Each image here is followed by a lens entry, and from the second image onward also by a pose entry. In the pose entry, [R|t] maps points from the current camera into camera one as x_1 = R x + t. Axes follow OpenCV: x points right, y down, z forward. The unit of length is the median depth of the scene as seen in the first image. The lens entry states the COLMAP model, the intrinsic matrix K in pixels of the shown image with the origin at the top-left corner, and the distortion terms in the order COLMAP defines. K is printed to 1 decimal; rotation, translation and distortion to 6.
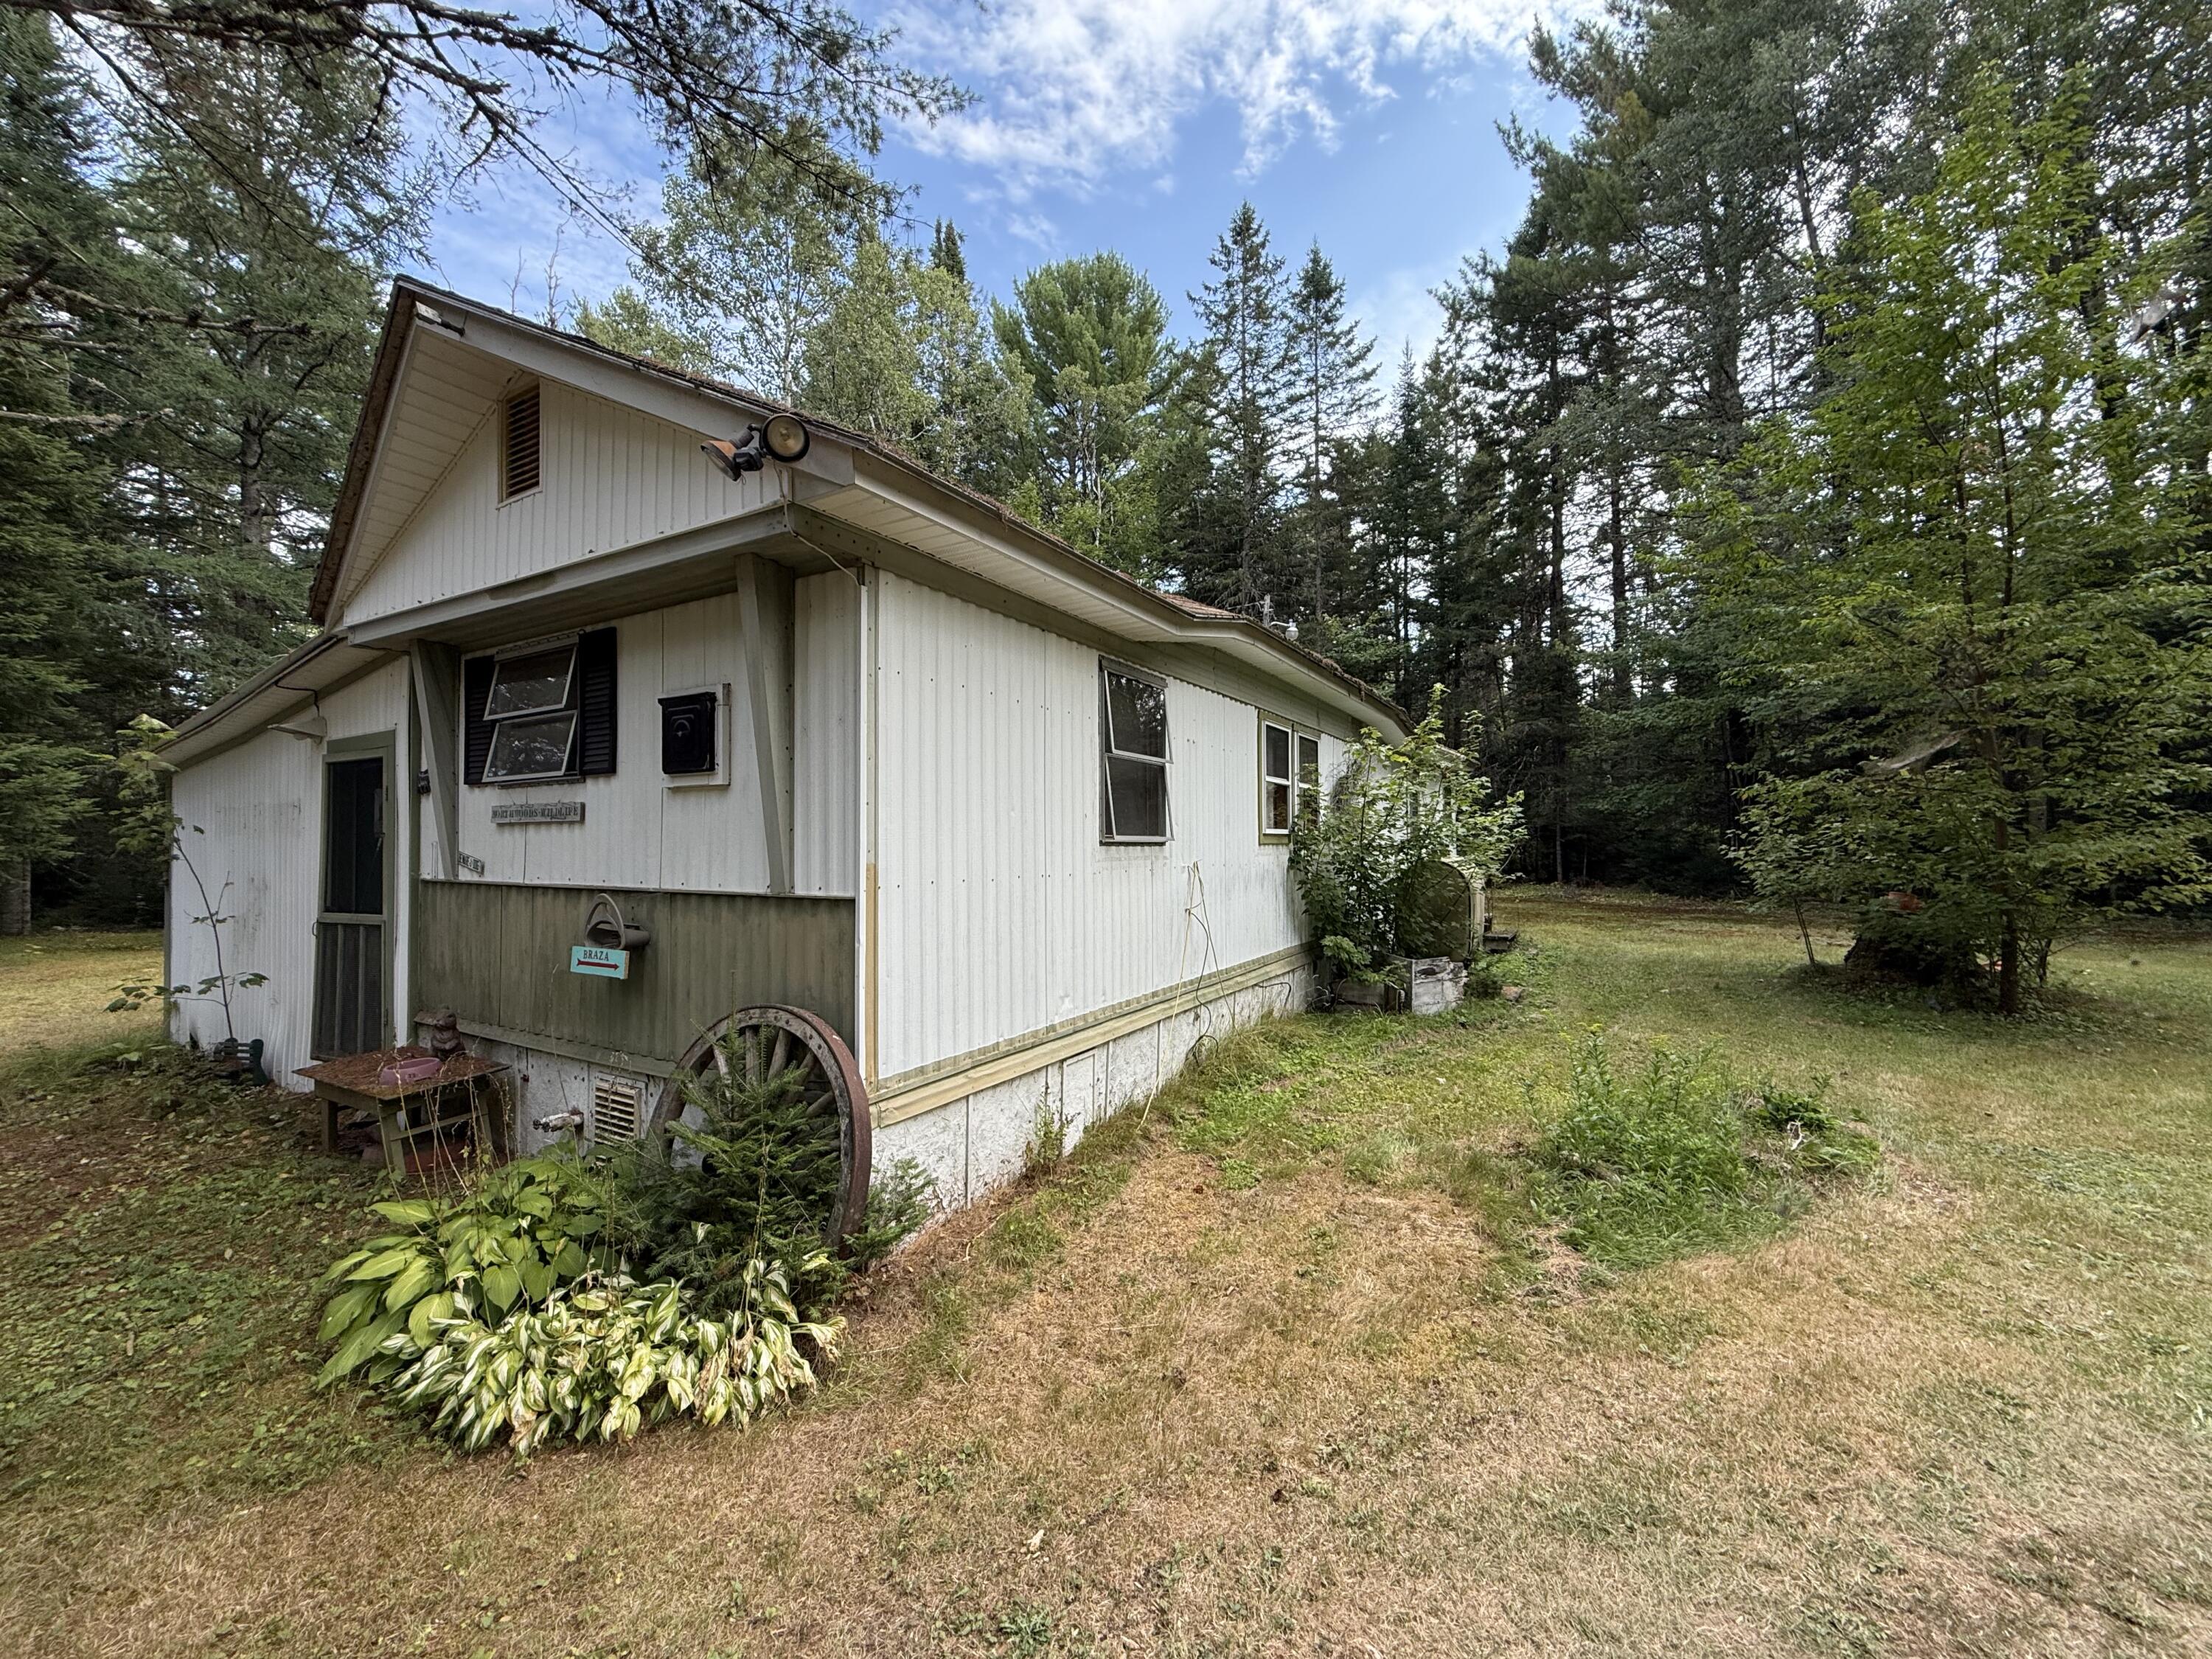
lens RADIAL K [[881.5, 0, 1103.0], [0, 881.5, 831.7], [0, 0, 1]] dist [0.000683, 0.000205]
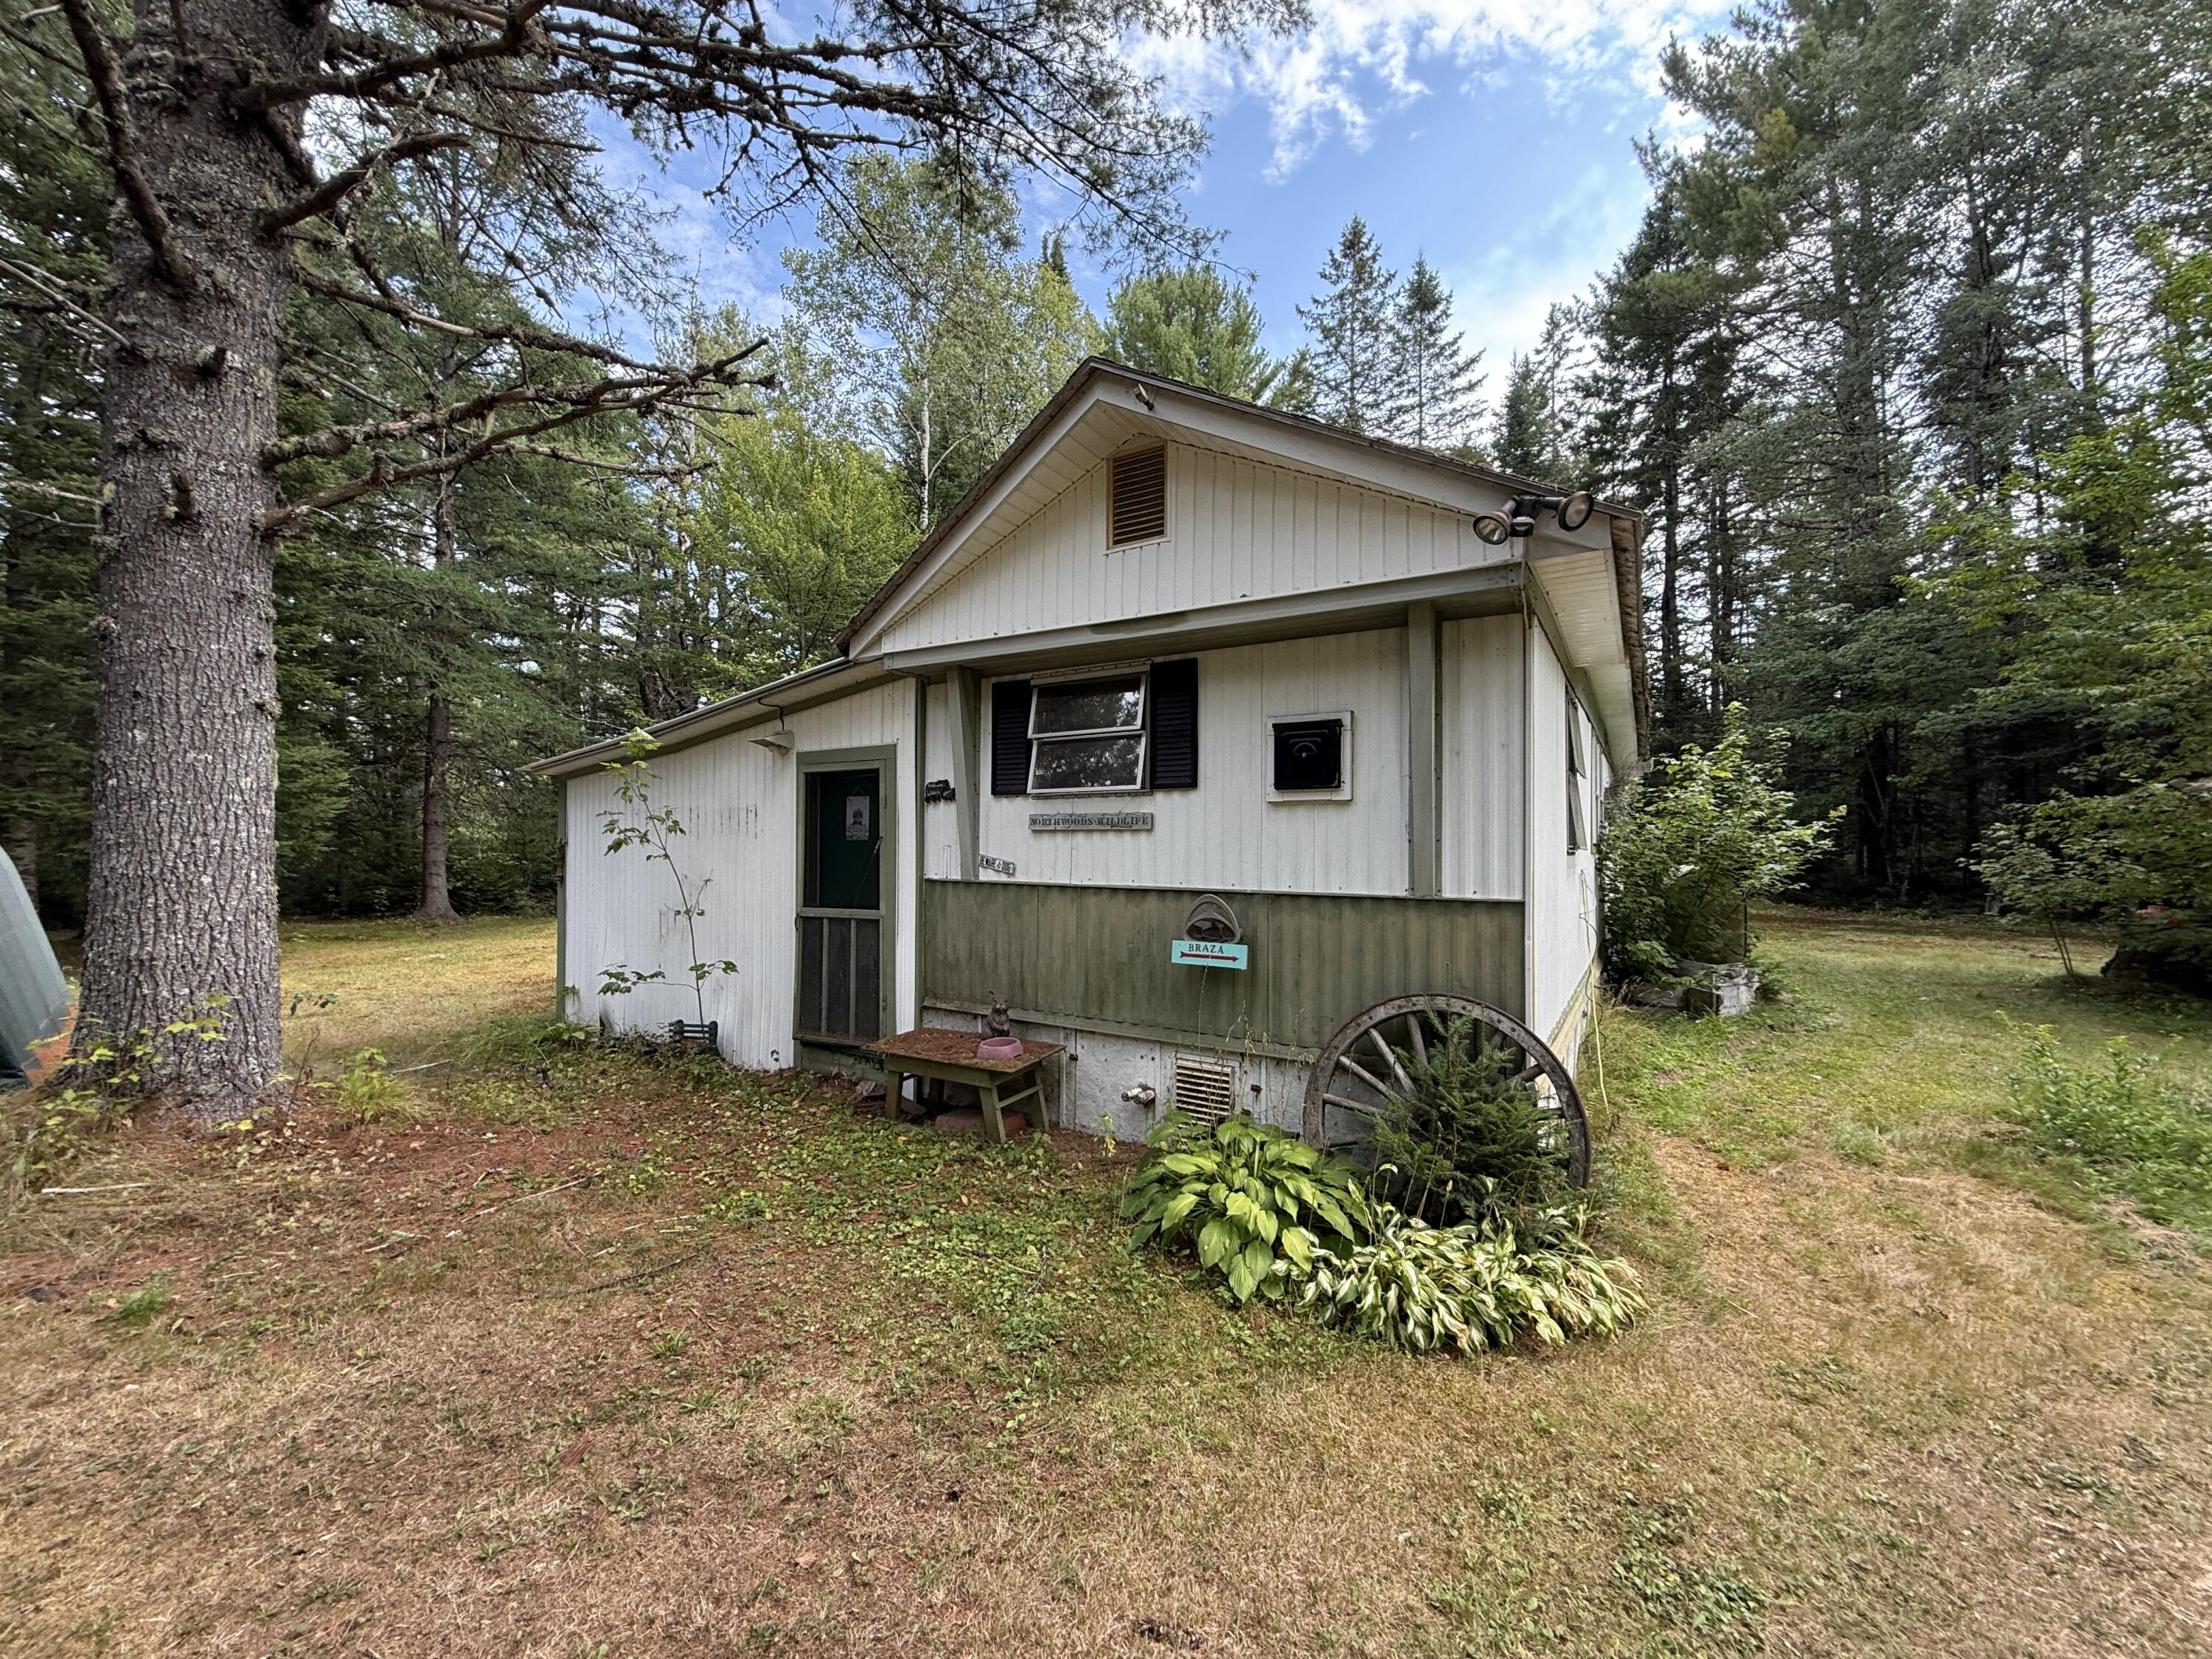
lens RADIAL K [[881.5, 0, 1107.9], [0, 881.5, 833.9], [0, 0, 1]] dist [0.000683, 0.000205]
pose [[0.999586, 0.009803, -0.027045, -0.294637], [-0.009850, 0.999950, -0.001585, -0.001966], [0.027028, 0.001851, 0.999633, -0.060590]]
